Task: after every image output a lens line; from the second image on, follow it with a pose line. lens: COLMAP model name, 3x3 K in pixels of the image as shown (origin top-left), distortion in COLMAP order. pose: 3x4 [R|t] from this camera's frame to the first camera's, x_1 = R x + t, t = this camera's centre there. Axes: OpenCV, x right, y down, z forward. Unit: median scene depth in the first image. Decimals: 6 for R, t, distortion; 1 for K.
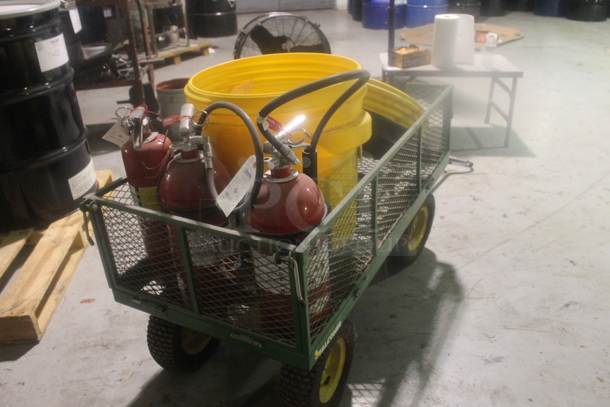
lens RADIAL K [[518.0, 0, 305.0], [0, 518.0, 203.5], [0, 0, 1]] dist [-0.181135, 0.152503]
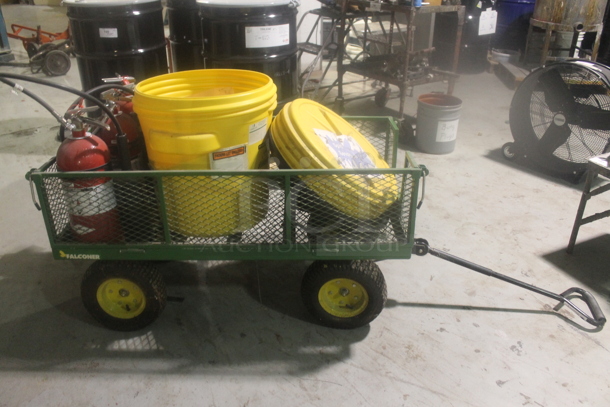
lens RADIAL K [[518.0, 0, 305.0], [0, 518.0, 203.5], [0, 0, 1]] dist [-0.181135, 0.152503]
pose [[0.468130, 0.437080, -0.767994, 0.969223], [-0.435150, 0.870447, 0.230143, -0.332041], [0.769089, 0.226456, 0.597678, 0.421325]]
